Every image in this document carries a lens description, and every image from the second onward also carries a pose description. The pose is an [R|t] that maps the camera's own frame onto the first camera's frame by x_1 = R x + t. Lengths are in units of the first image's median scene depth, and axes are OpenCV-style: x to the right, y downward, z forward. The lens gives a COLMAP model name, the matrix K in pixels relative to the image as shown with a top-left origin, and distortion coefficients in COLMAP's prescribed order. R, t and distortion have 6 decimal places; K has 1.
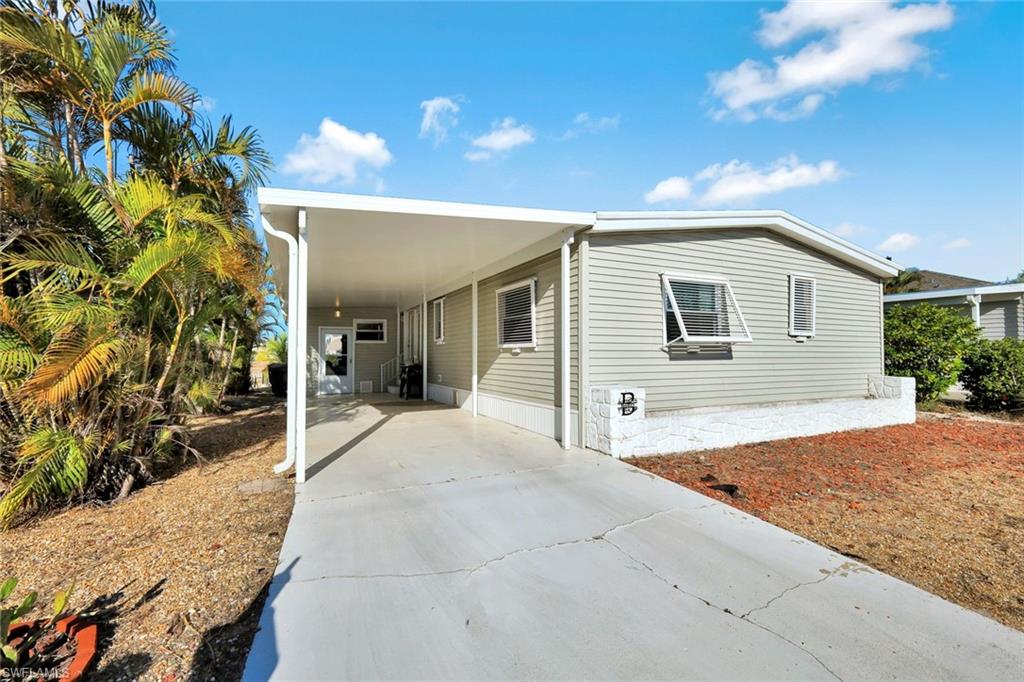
lens RADIAL K [[450.9, 0, 514.4], [0, 450.9, 343.2], [0, 0, 1]] dist [0.001366, 0.000462]
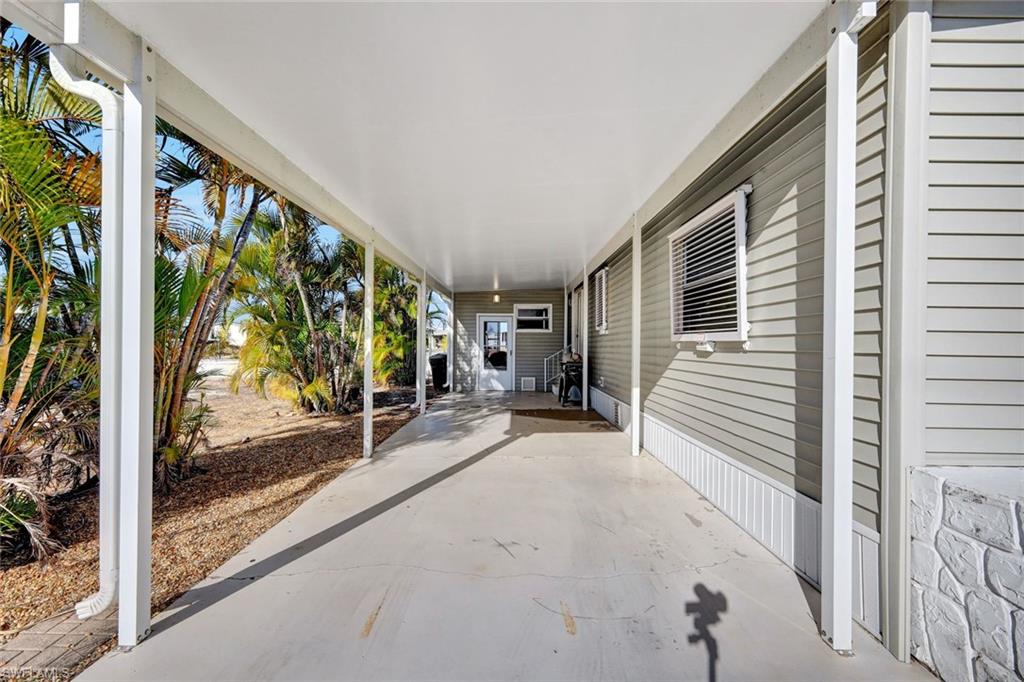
lens RADIAL K [[450.9, 0, 512.6], [0, 450.9, 339.6], [0, 0, 1]] dist [0.001366, 0.000462]
pose [[0.896633, 0.008013, -0.442701, 0.037458], [-0.000972, 0.999869, 0.016128, -0.000534], [0.442773, -0.014031, 0.896524, 0.503751]]
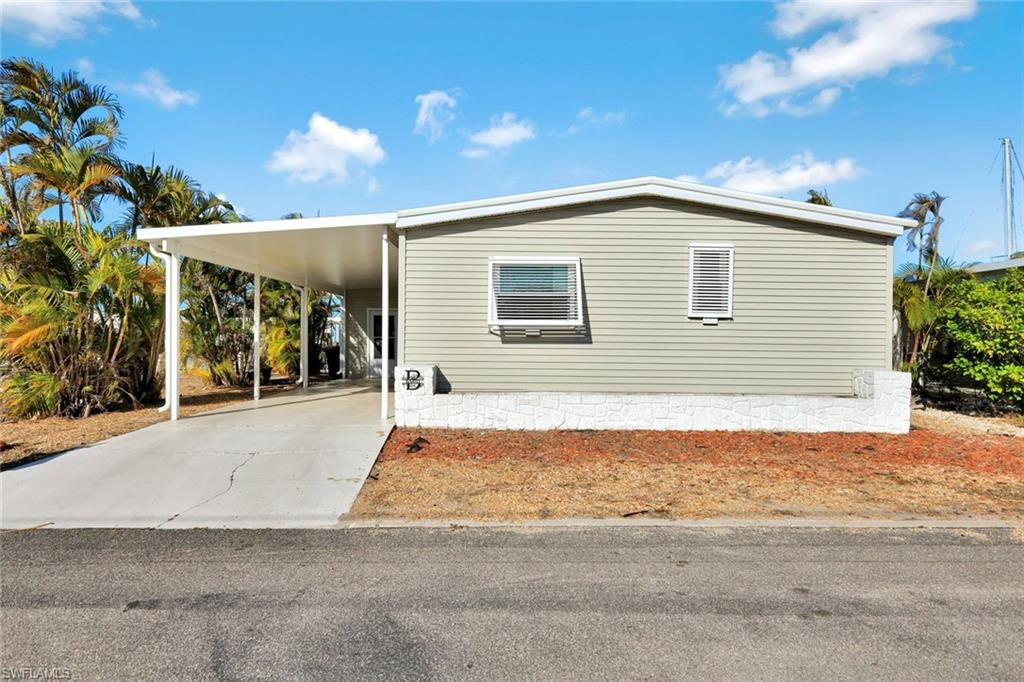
lens RADIAL K [[663.0, 0, 516.7], [0, 663.0, 345.0], [0, 0, 1]] dist [-0.004313, -0.003977]
pose [[0.904593, 0.012583, -0.426090, 0.971226], [0.001964, 0.999431, 0.033683, -0.008549], [0.426271, -0.031307, 0.904053, -0.325370]]
